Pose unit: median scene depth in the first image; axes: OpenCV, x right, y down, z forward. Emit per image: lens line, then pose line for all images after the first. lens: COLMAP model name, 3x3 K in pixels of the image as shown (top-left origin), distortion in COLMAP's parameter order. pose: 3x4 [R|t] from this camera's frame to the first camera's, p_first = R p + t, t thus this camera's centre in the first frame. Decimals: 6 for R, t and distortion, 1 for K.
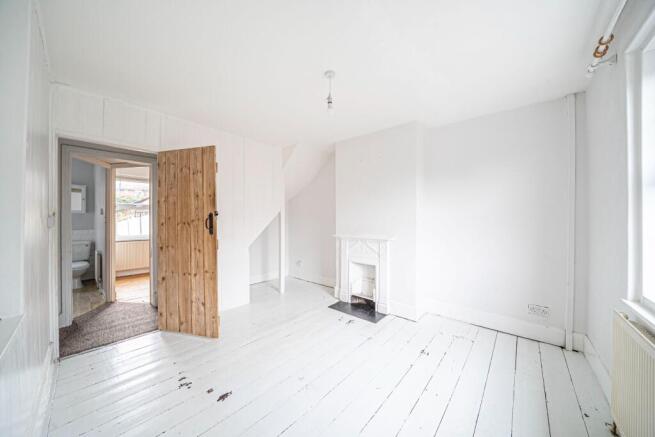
lens RADIAL K [[225.6, 0, 327.5], [0, 225.6, 218.5], [0, 0, 1]] dist [-0.000669, -0.000073]
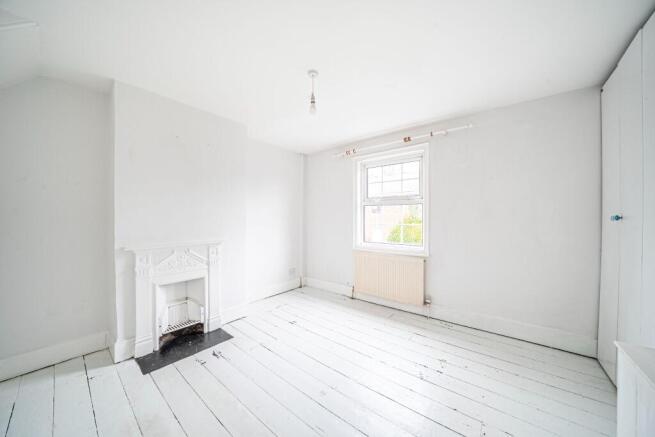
lens RADIAL K [[225.6, 0, 327.5], [0, 225.6, 218.5], [0, 0, 1]] dist [-0.000669, -0.000073]
pose [[-0.026068, -0.001740, 0.999659, -0.604718], [-0.006686, 0.999976, 0.001566, -0.004342], [-0.999638, -0.006642, -0.026079, 0.586450]]
